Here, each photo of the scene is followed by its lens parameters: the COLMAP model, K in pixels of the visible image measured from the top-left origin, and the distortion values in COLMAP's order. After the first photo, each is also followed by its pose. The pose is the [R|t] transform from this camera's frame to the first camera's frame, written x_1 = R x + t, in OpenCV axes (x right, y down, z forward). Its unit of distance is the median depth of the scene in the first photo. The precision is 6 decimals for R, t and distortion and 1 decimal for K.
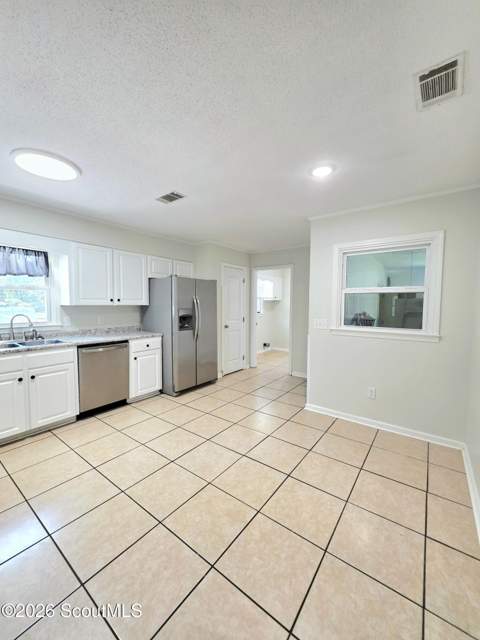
lens RADIAL K [[255.8, 0, 242.2], [0, 255.8, 322.2], [0, 0, 1]] dist [0.003977, -0.000586]
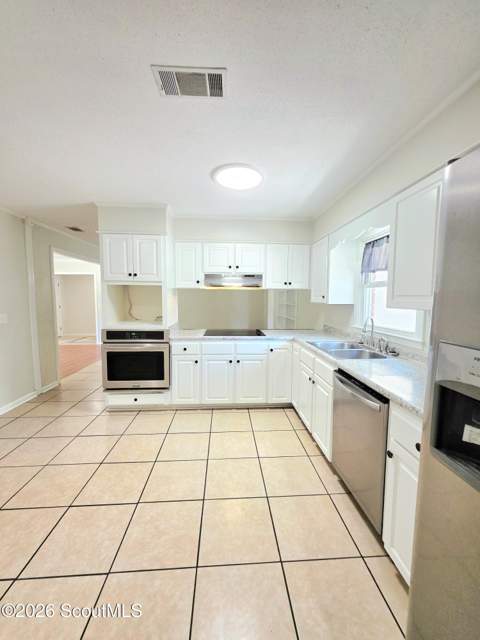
lens RADIAL K [[255.8, 0, 239.1], [0, 255.8, 318.6], [0, 0, 1]] dist [0.003977, -0.000586]
pose [[-0.765402, 0.042981, -0.642115, -0.020709], [-0.057373, 0.989237, 0.134606, -0.096908], [0.640990, 0.139868, -0.754698, 1.173993]]
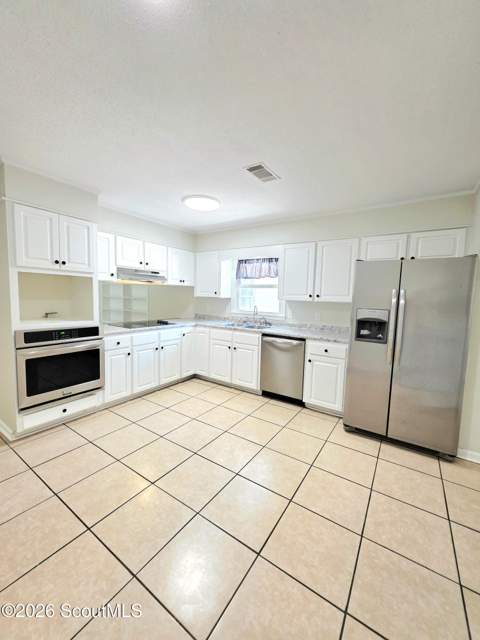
lens RADIAL K [[255.8, 0, 241.6], [0, 255.8, 319.4], [0, 0, 1]] dist [0.003977, -0.000586]
pose [[0.049558, 0.088318, -0.994859, 0.474870], [-0.099406, 0.991573, 0.083074, -0.055817], [0.993812, 0.094778, 0.057919, 0.736318]]
